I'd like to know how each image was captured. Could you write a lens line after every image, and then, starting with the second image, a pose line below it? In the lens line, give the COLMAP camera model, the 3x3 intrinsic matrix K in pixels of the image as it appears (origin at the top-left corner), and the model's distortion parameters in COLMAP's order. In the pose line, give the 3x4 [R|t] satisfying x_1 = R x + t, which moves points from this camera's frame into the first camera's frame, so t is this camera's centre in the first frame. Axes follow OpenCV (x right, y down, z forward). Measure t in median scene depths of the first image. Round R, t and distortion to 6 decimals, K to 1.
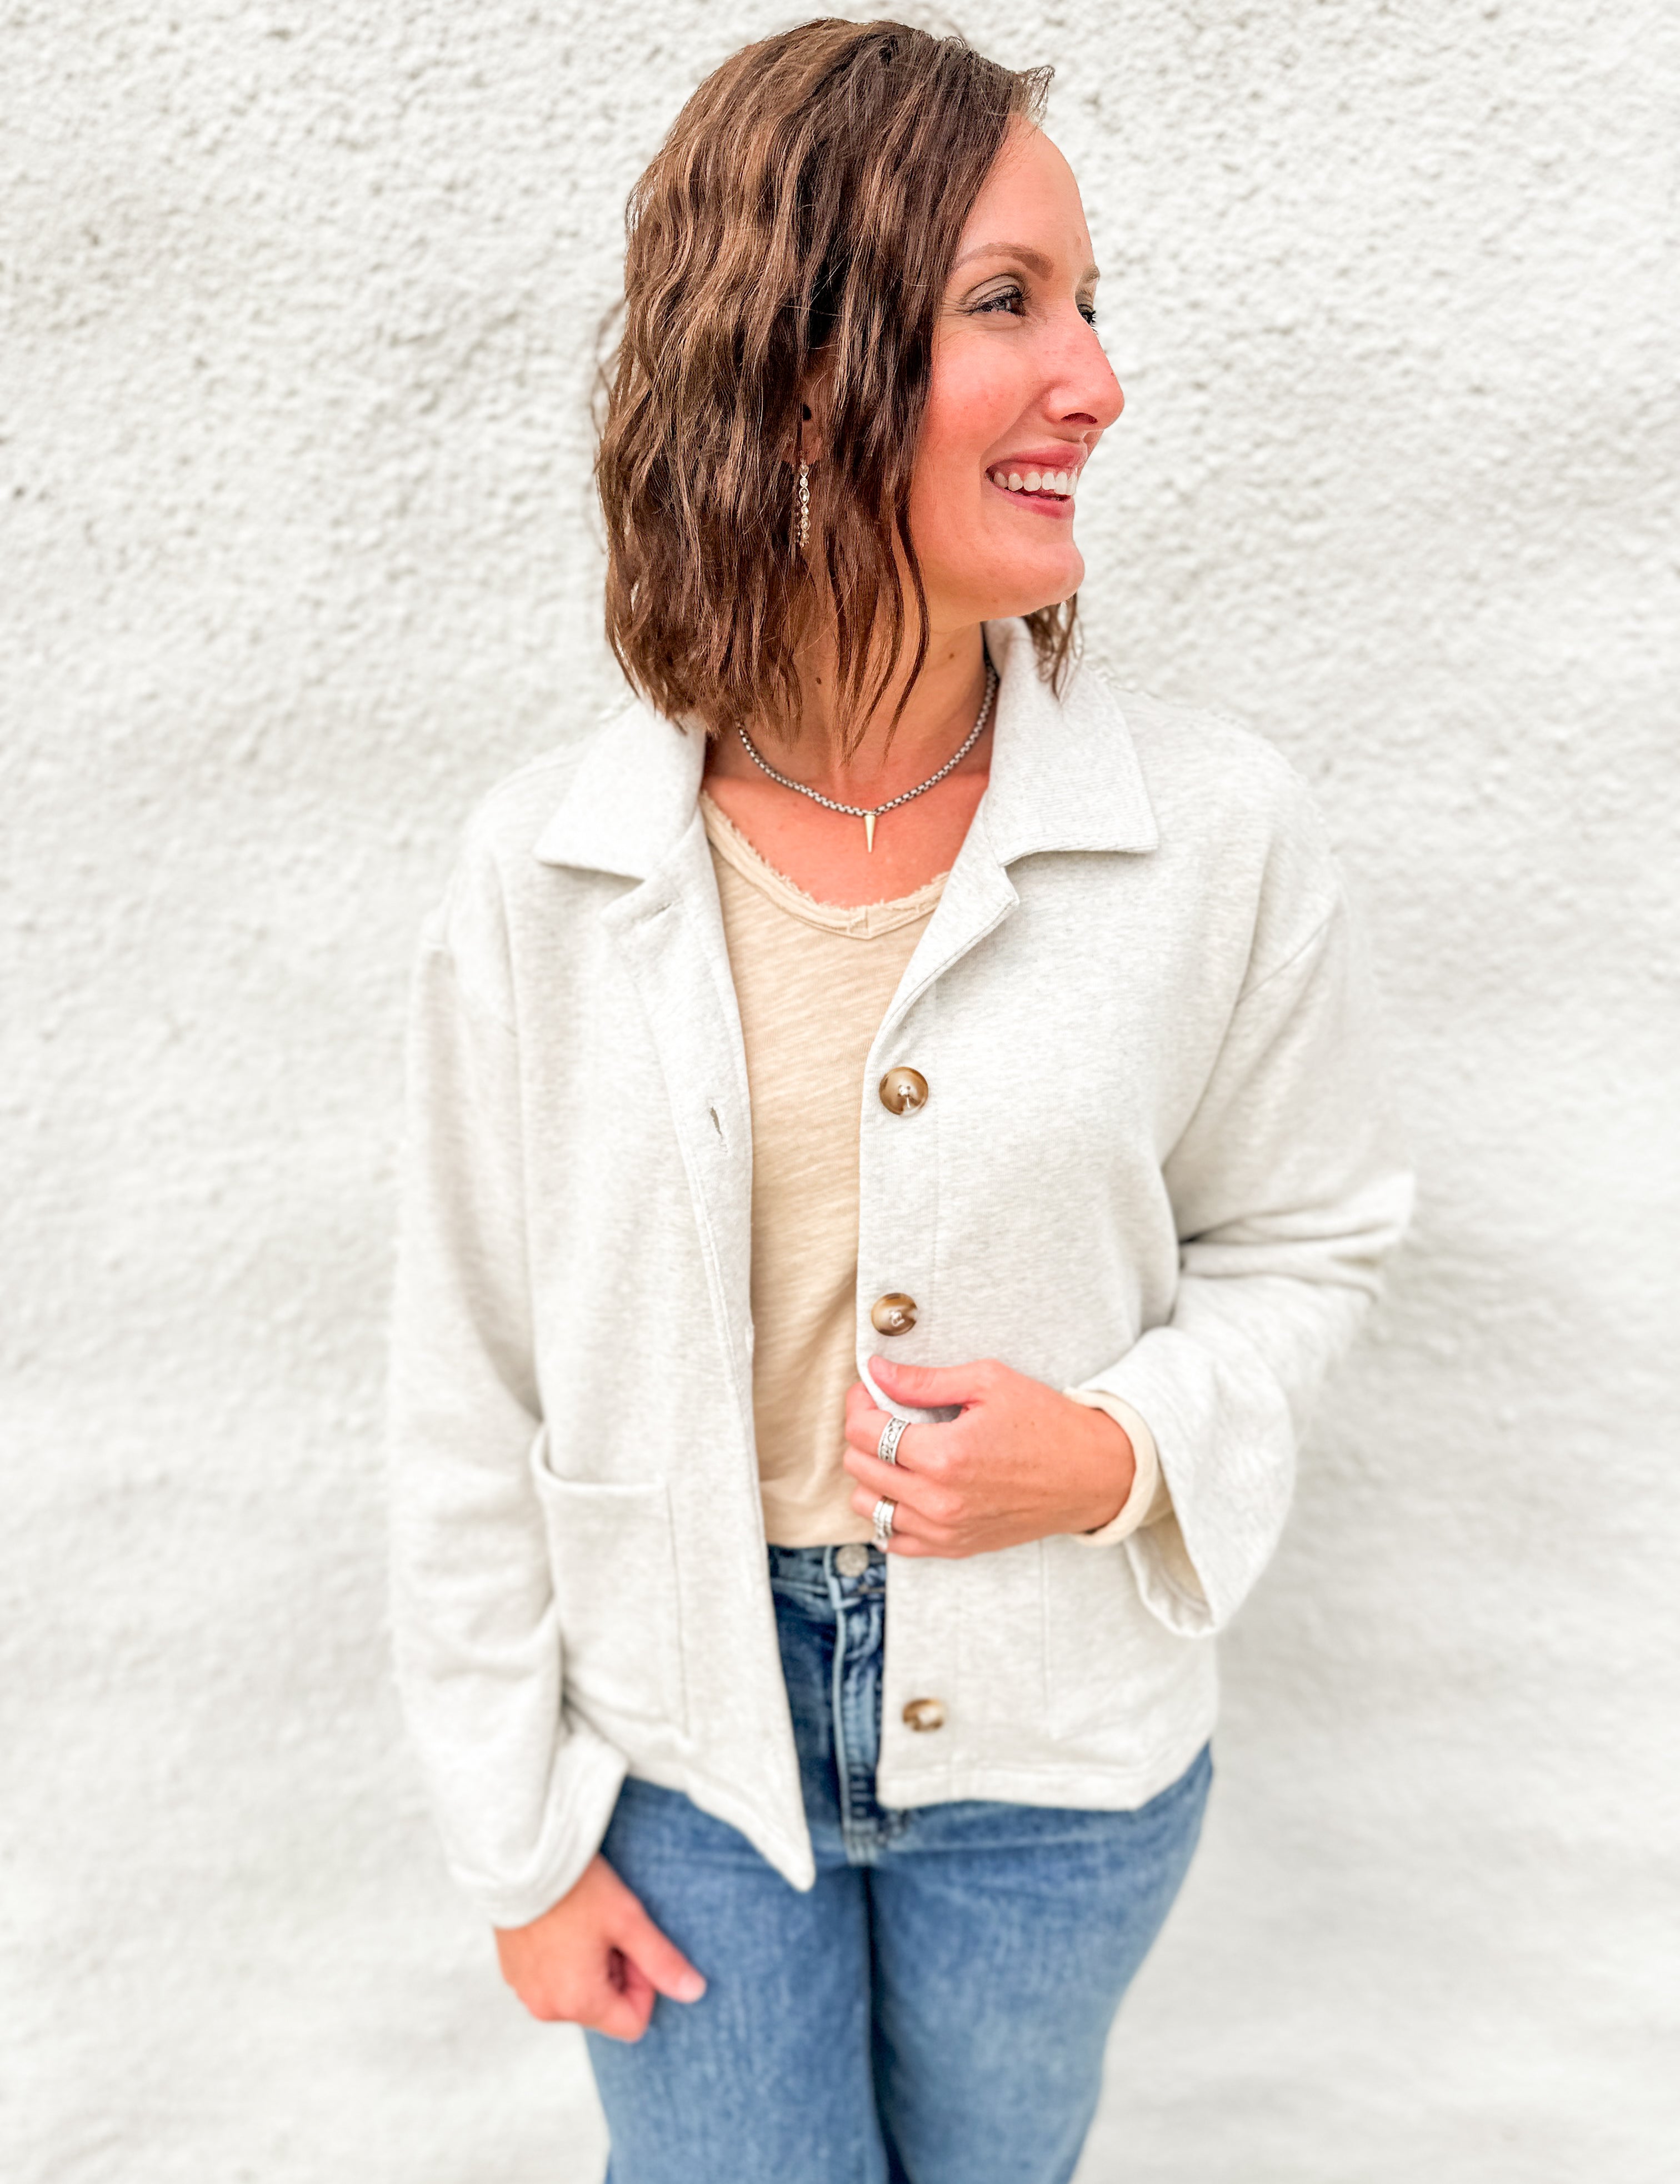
lens RADIAL K [[1578.6, 0, 841.7], [0, 1578.6, 1102.6], [0, 0, 1]] dist [-0.003931, -0.006045]
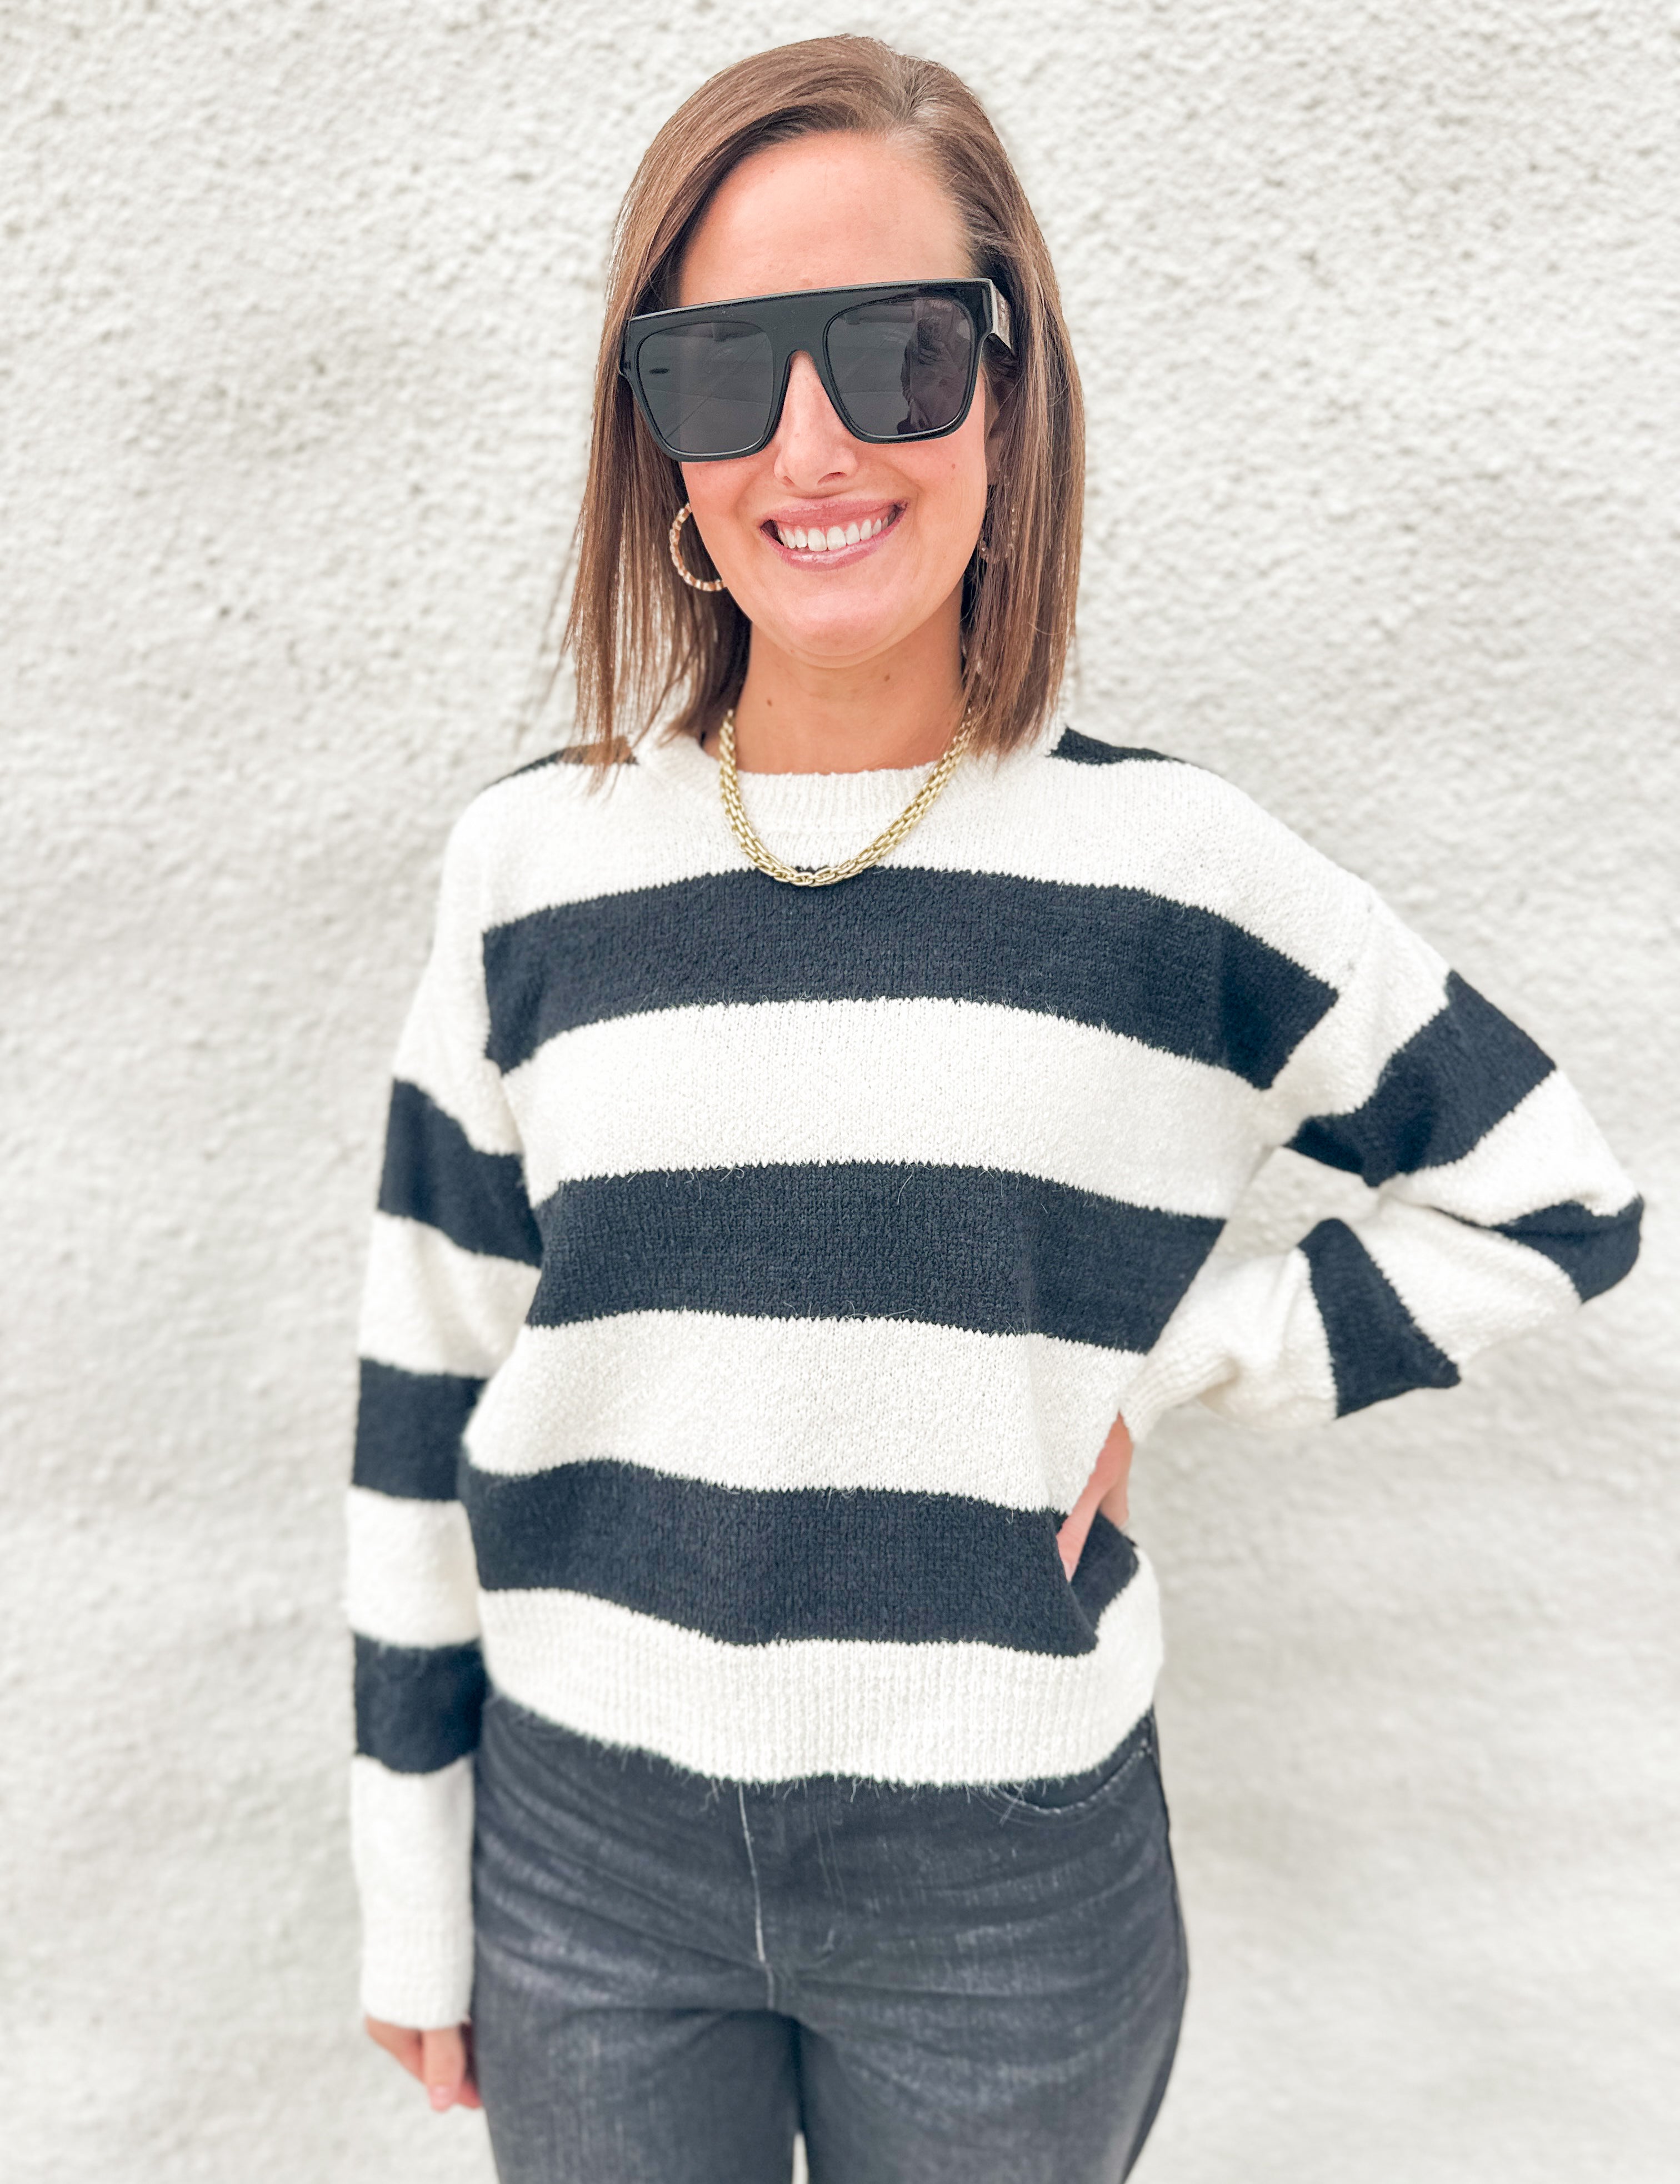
lens RADIAL K [[1575.5, 0, 846.1], [0, 1575.5, 1113.3], [0, 0, 1]] dist [-0.002225, -0.006715]
pose [[0.999769, 0.008390, 0.019784, -0.154598], [-0.006969, 0.997464, -0.070835, -0.002454], [-0.020329, 0.070680, 0.997292, 0.018977]]
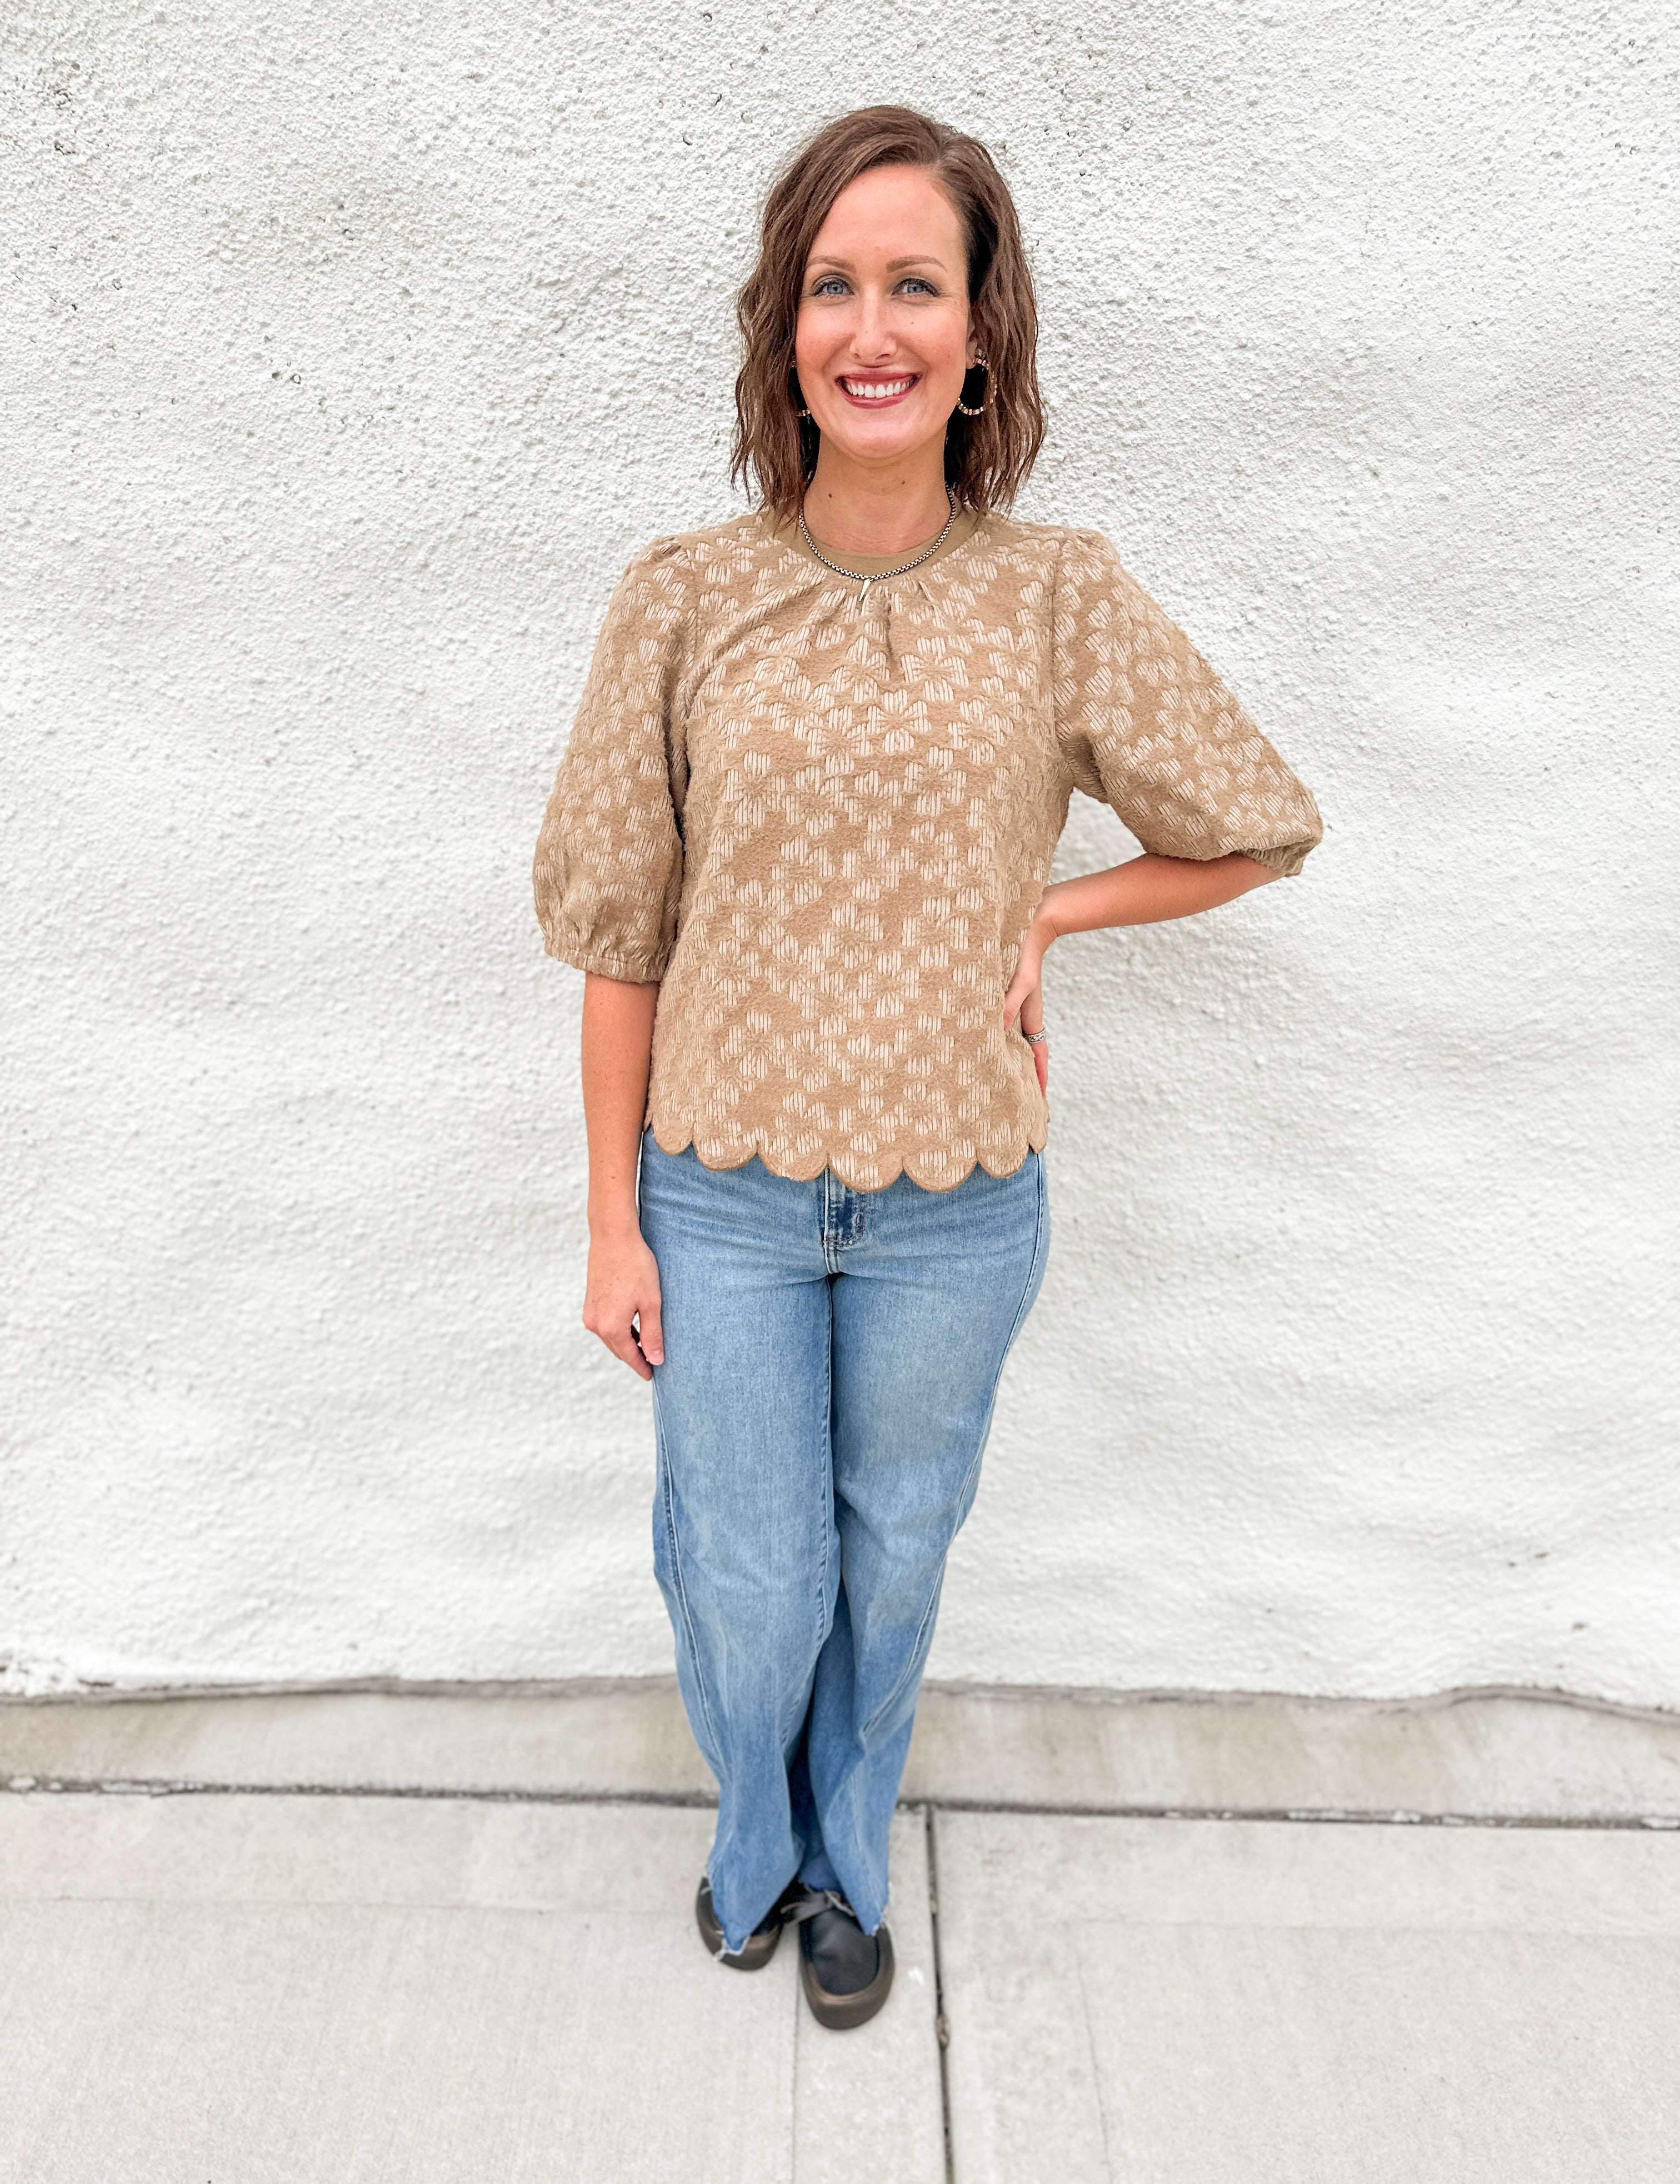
lens RADIAL K [[1561.5, 0, 836.4], [0, 1561.5, 1103.0], [0, 0, 1]] dist [0.007704, -0.013056]
pose [[0.999069, 0.024474, 0.035537, -0.032534], [-0.026057, 0.998656, 0.044796, 0.231112], [-0.034393, -0.045680, 0.998364, -0.553416]]
